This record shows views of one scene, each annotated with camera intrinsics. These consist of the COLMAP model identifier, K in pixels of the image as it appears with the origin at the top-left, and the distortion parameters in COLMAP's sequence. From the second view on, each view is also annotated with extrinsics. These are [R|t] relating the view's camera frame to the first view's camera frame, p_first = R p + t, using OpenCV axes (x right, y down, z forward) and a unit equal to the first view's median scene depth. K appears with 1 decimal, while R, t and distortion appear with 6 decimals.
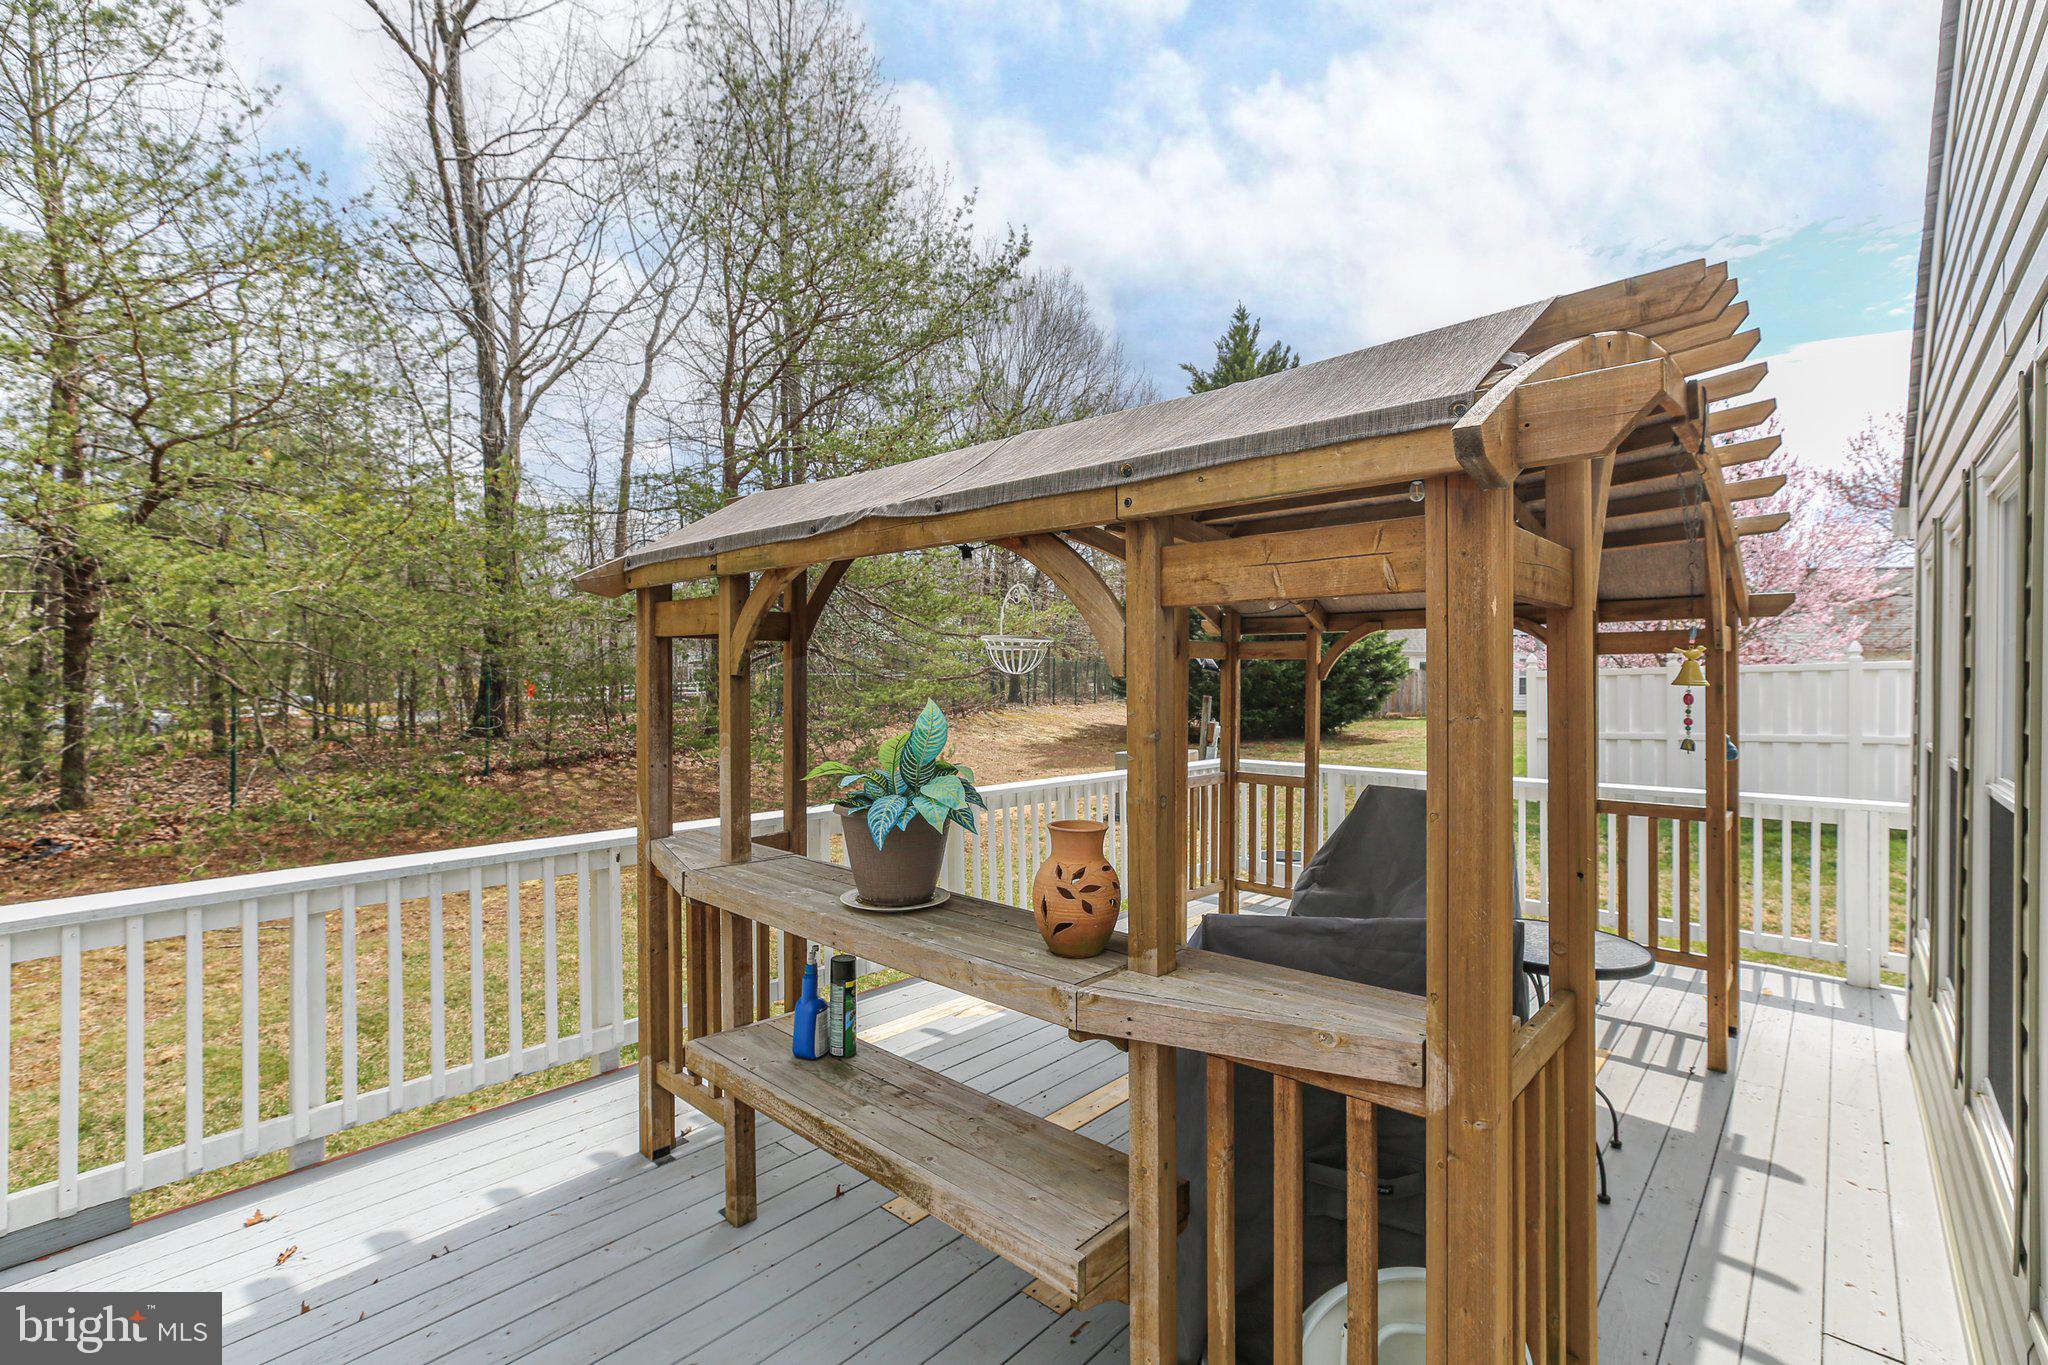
lens RADIAL K [[907.5, 0, 1024.0], [0, 907.5, 682.5], [0, 0, 1]] dist [0.000072, 0.000000]
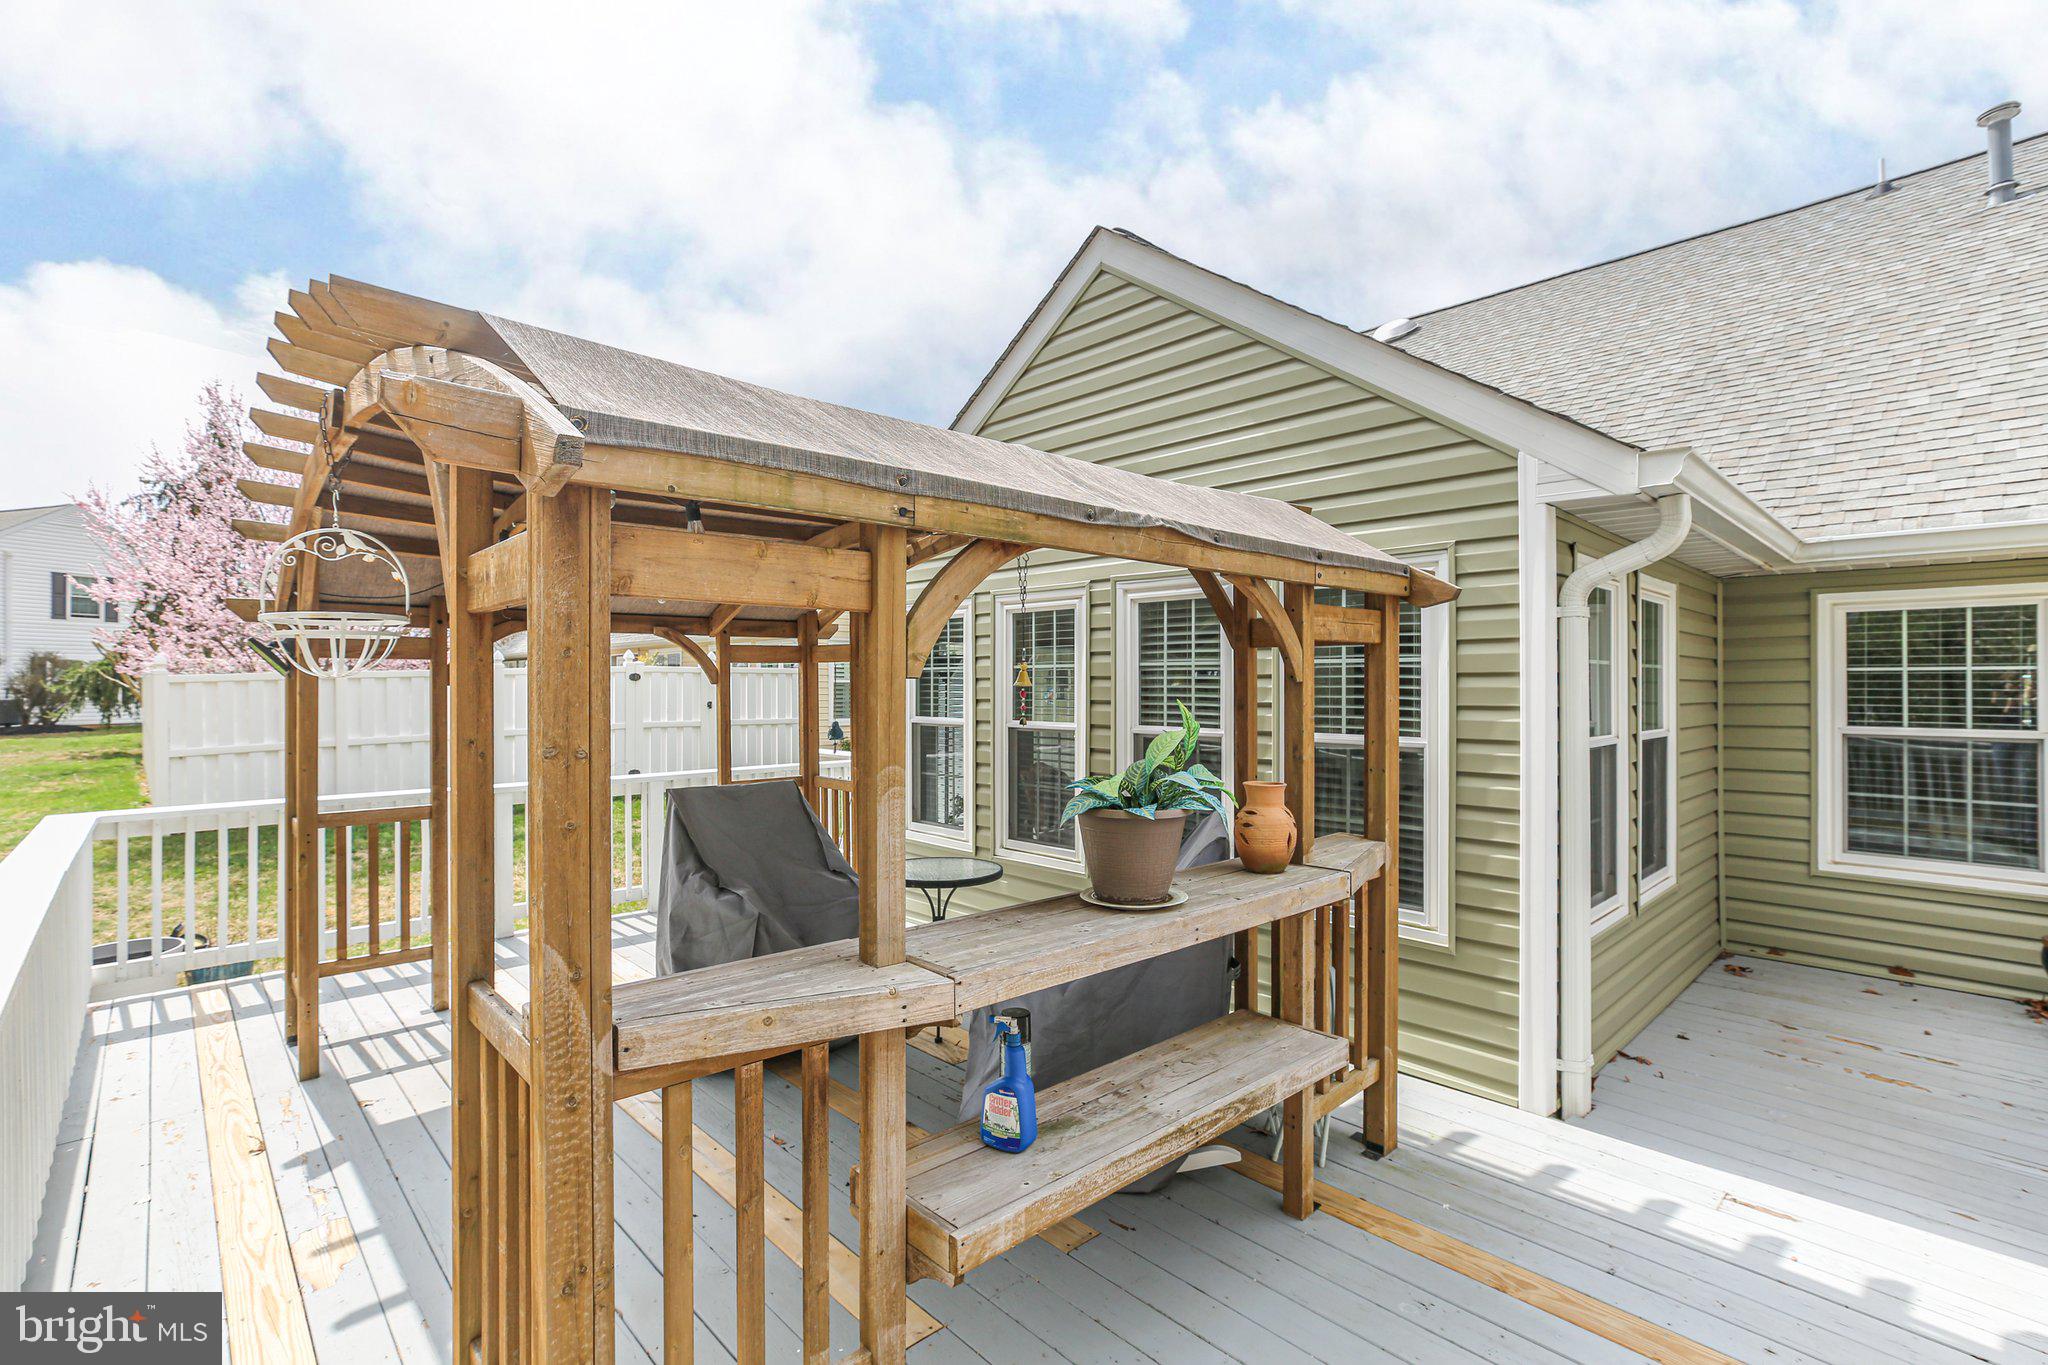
lens RADIAL K [[923.0, 0, 1044.1], [0, 923.0, 690.3], [0, 0, 1]] dist [-0.043683, 0.016286]
pose [[0.067246, -0.006665, 0.997714, -0.242492], [0.002289, 0.999976, 0.006526, -0.000506], [-0.997734, 0.001845, 0.067259, 0.213867]]
